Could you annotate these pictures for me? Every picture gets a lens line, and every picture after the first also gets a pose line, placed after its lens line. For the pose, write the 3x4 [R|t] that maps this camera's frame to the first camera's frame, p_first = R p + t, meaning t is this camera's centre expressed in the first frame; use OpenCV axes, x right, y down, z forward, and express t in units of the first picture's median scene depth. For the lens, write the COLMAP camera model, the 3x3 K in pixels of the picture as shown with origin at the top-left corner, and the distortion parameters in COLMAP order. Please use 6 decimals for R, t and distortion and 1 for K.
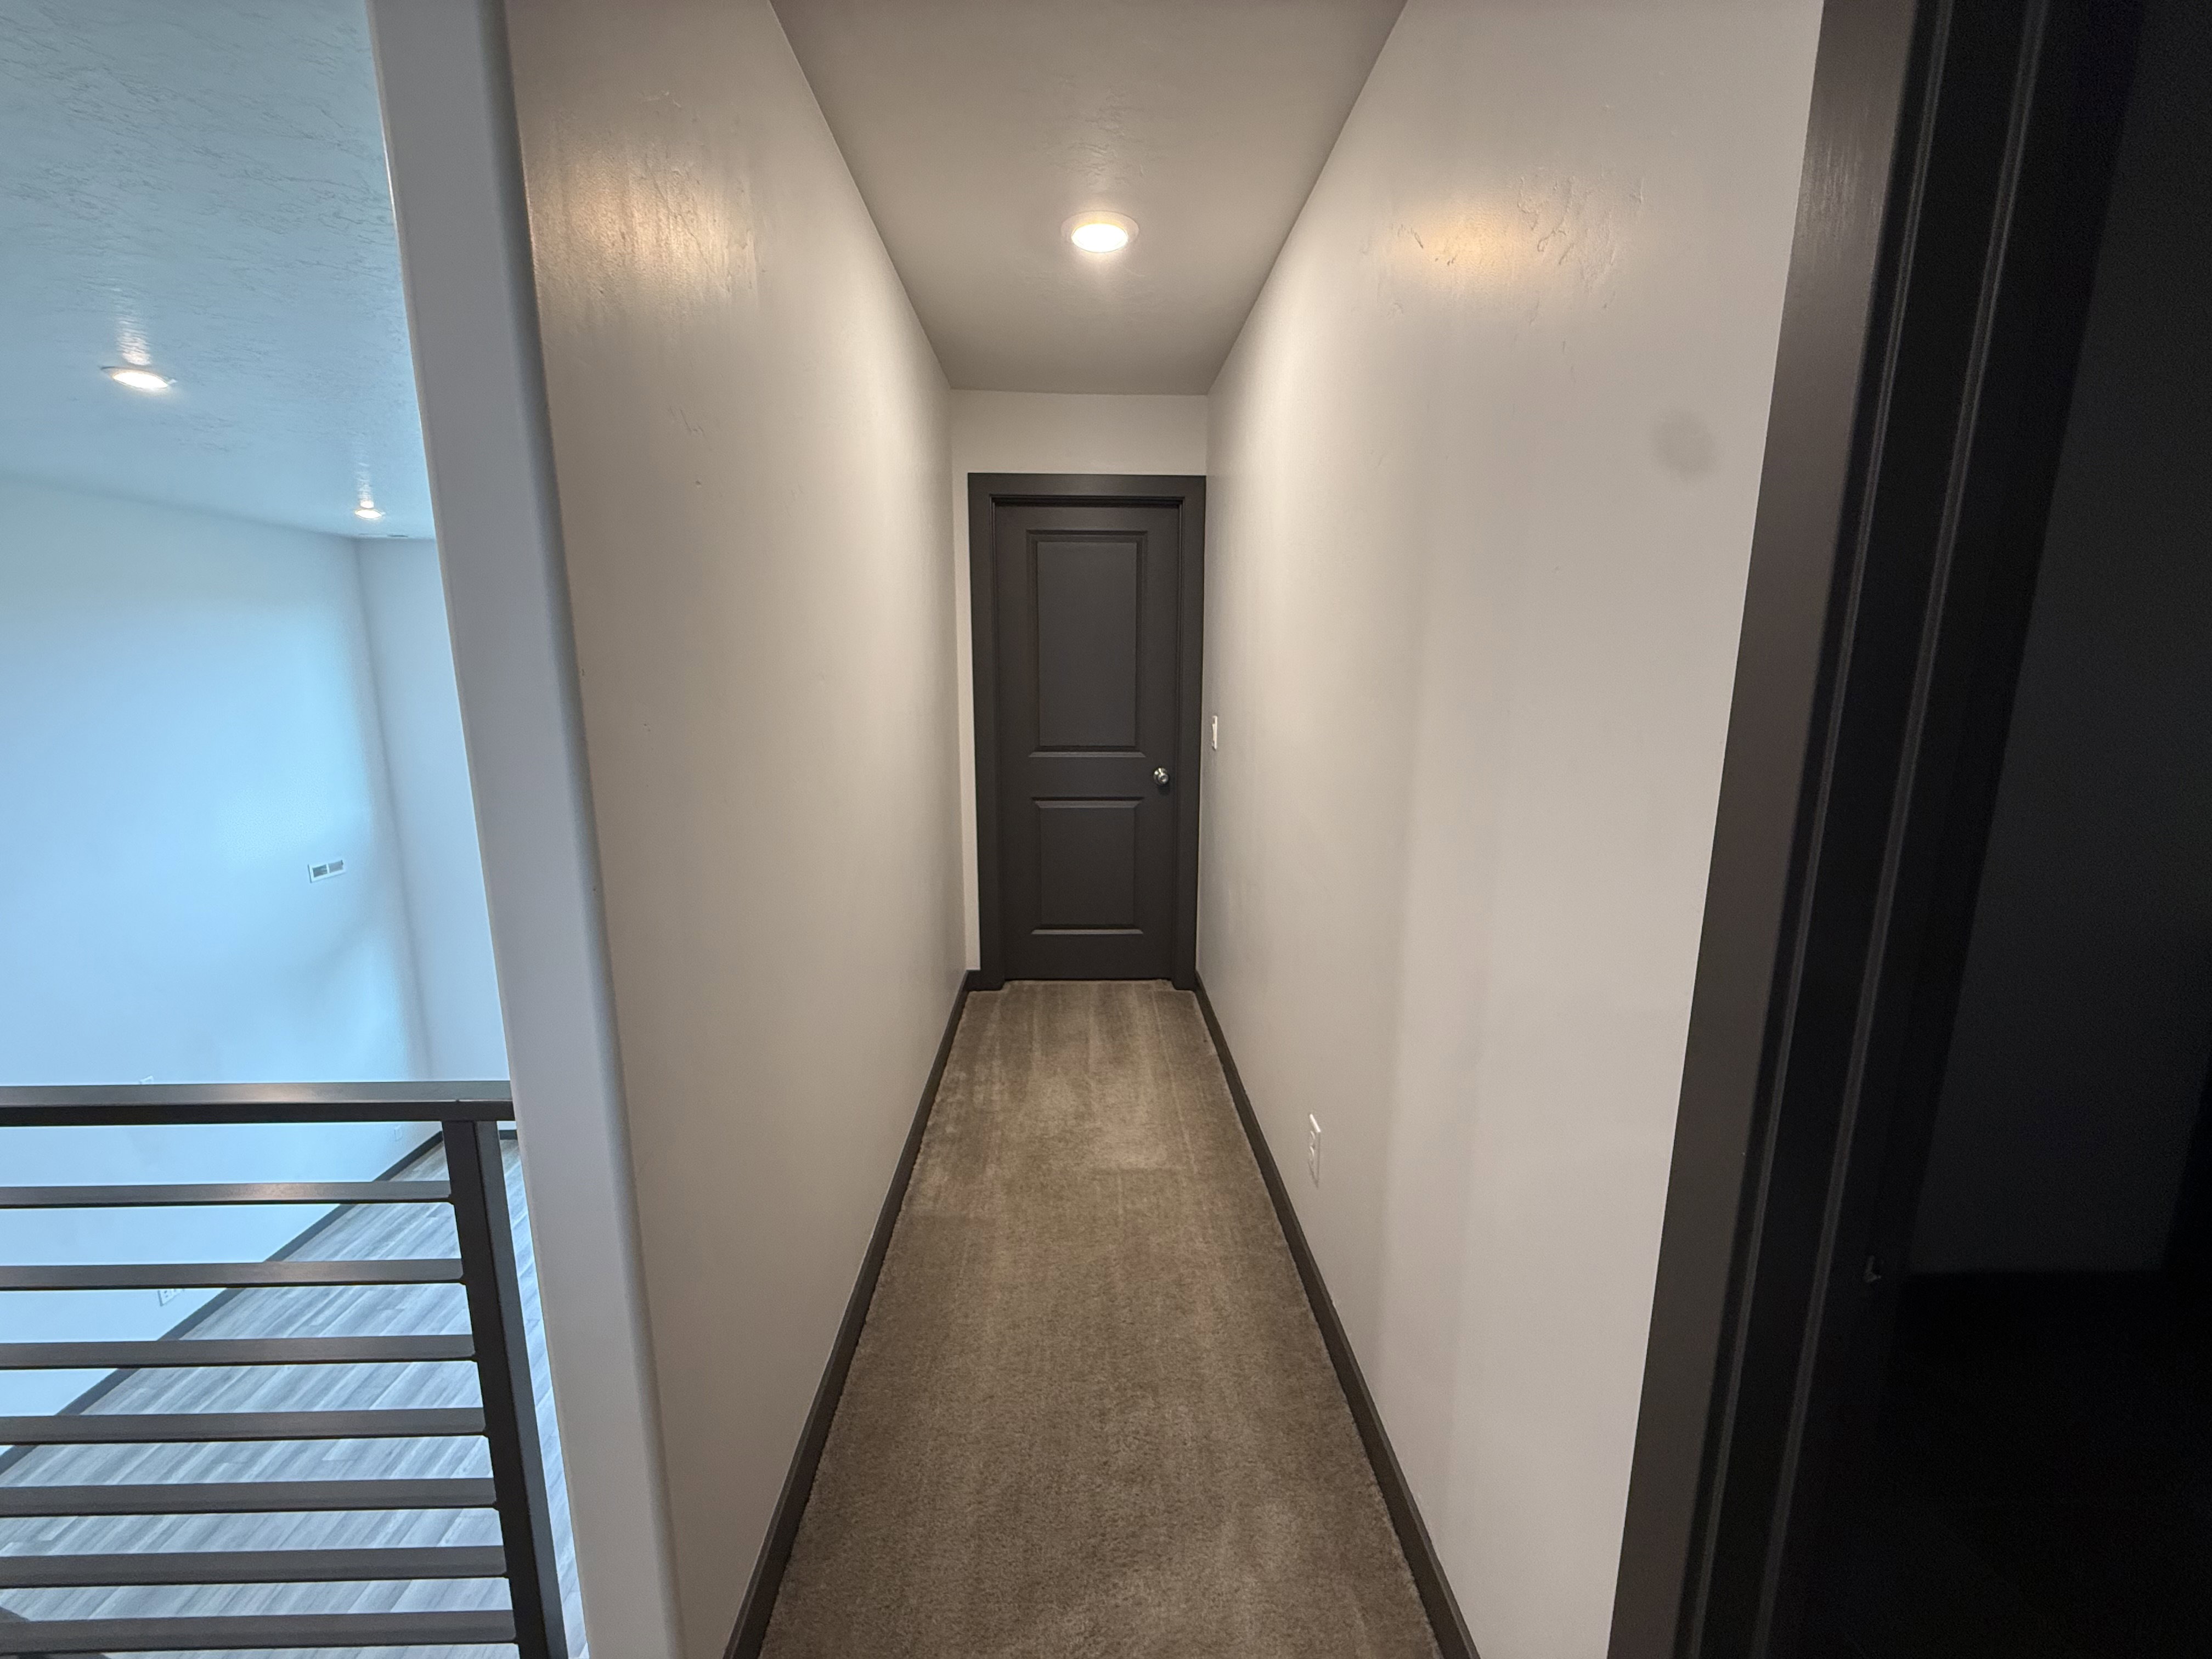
lens RADIAL K [[878.5, 0, 1098.8], [0, 878.5, 831.9], [0, 0, 1]] dist [-0.000460, 0.000042]
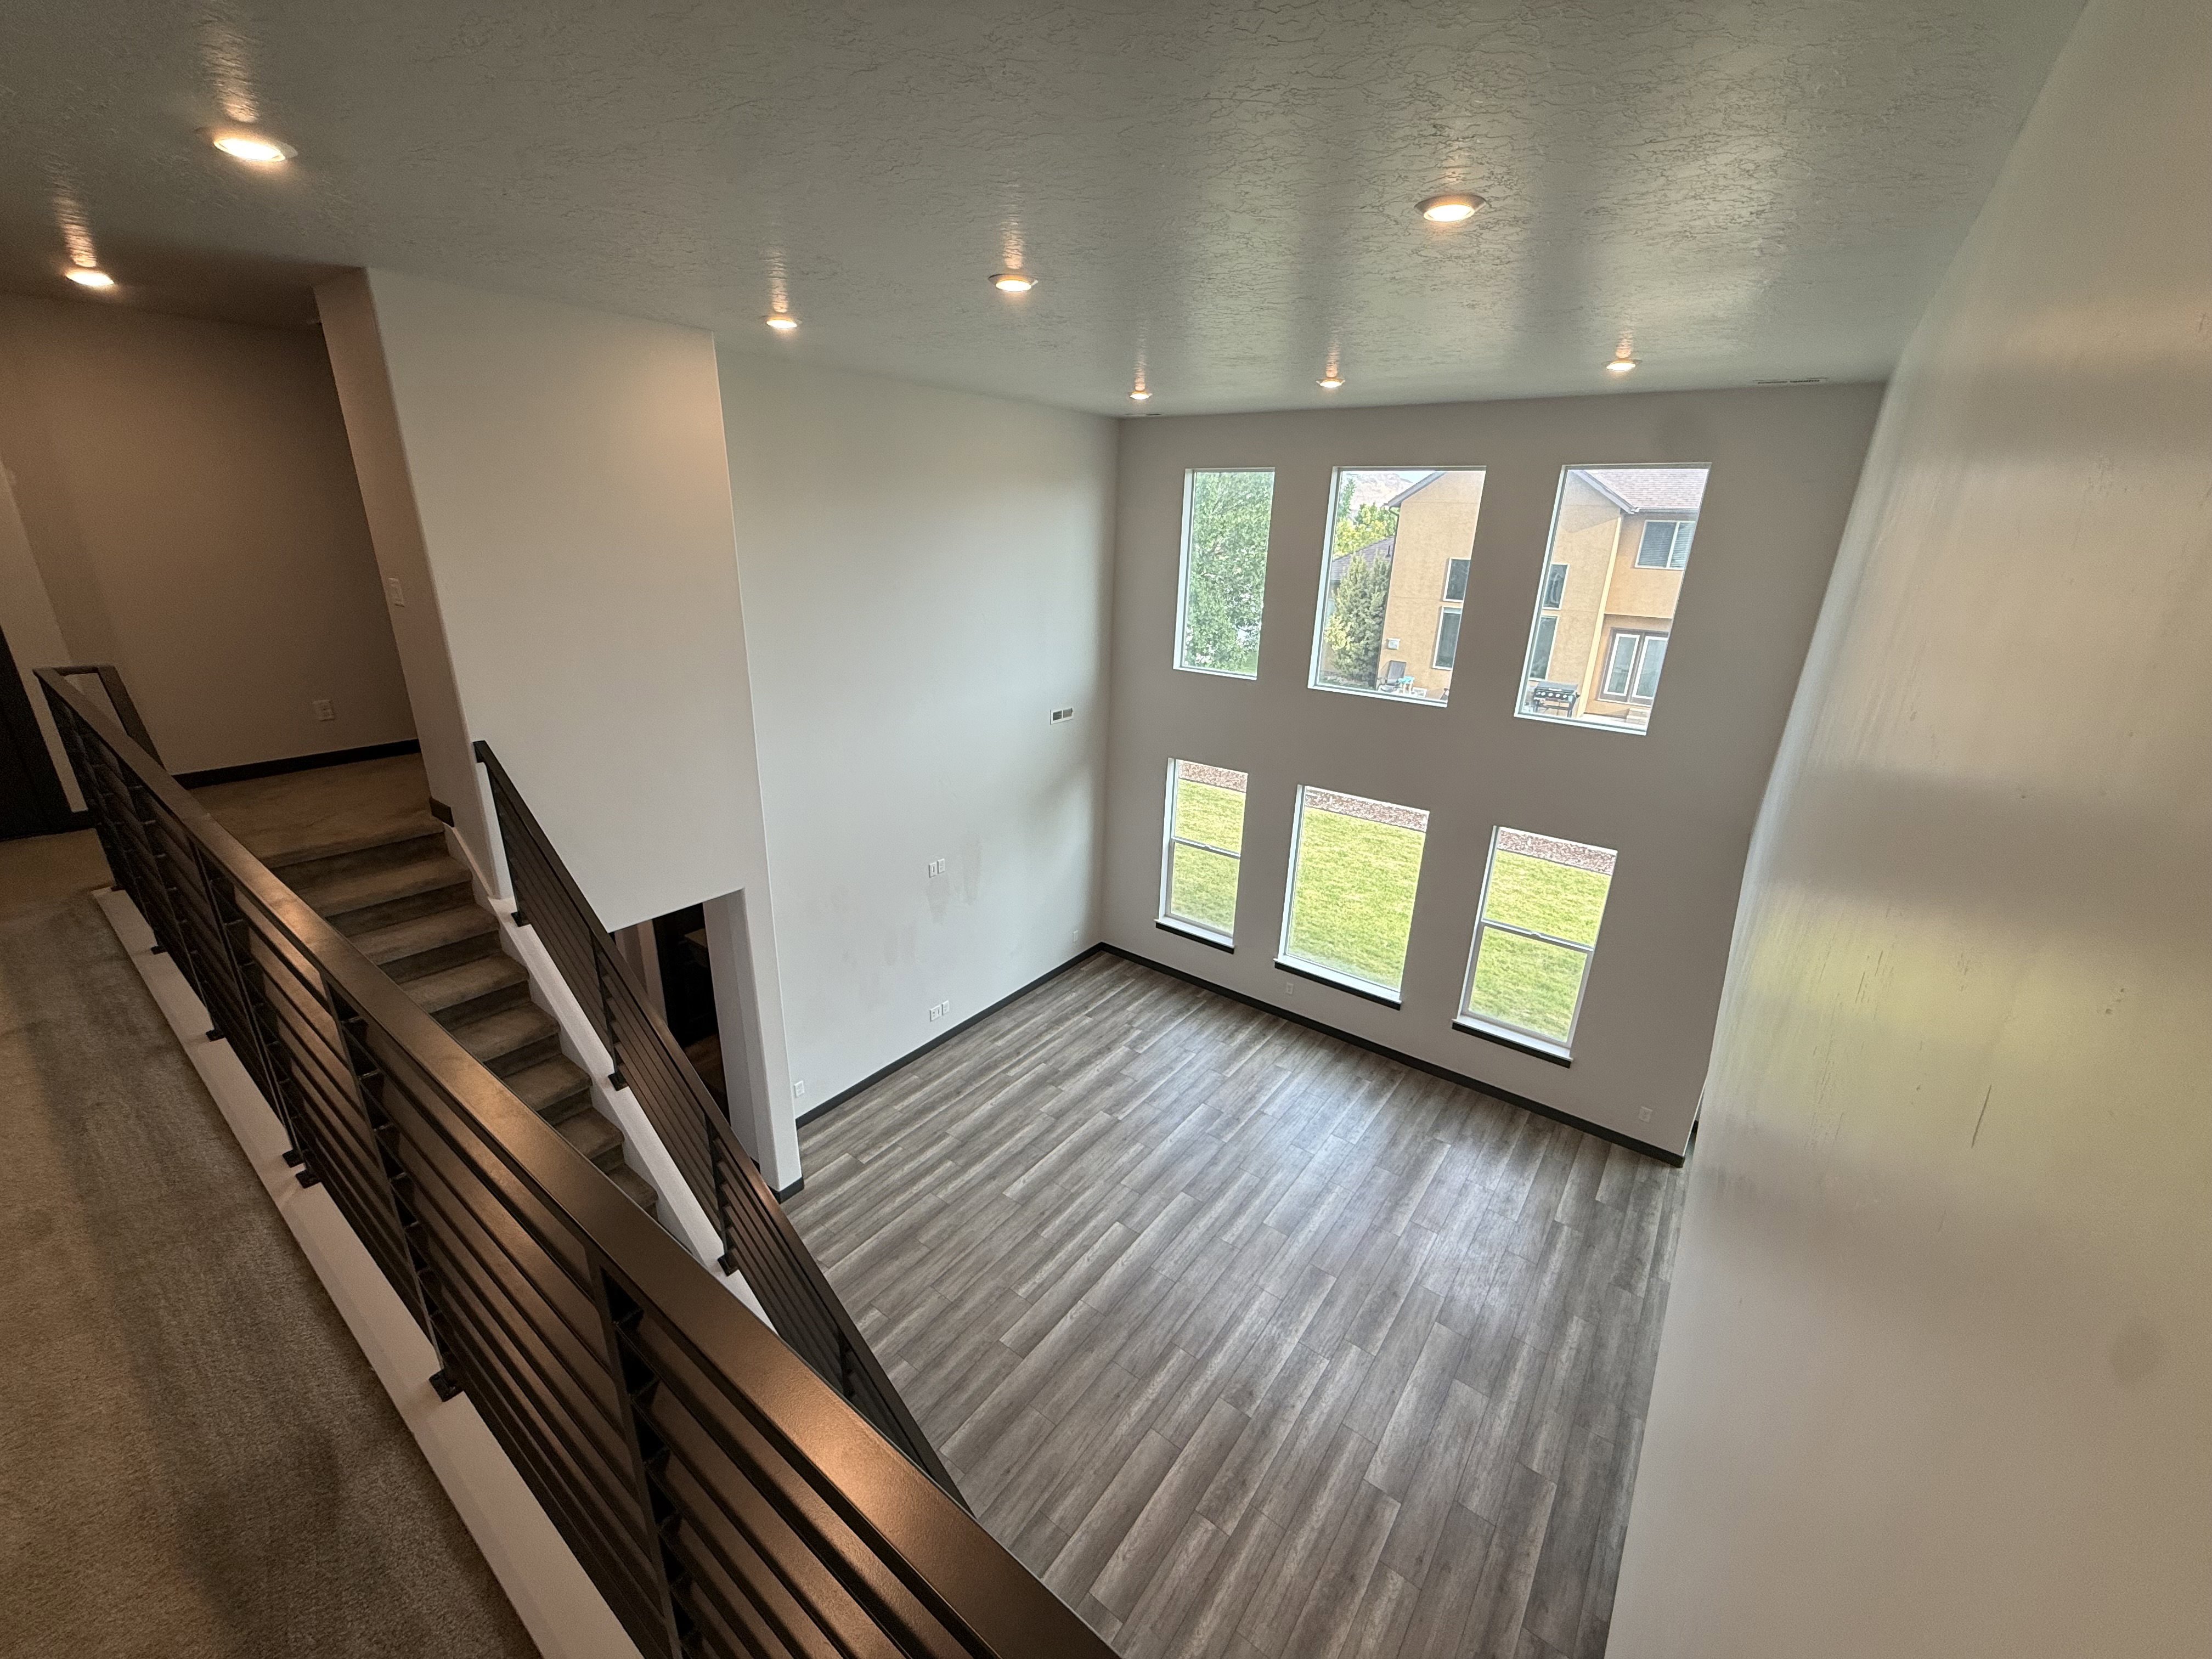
lens RADIAL K [[878.5, 0, 1098.8], [0, 878.5, 831.9], [0, 0, 1]] dist [-0.000460, 0.000042]
pose [[0.776797, 0.232900, -0.585102, -0.124121], [-0.143979, 0.970173, 0.195026, -0.050274], [0.613072, -0.067253, 0.787160, 0.096285]]
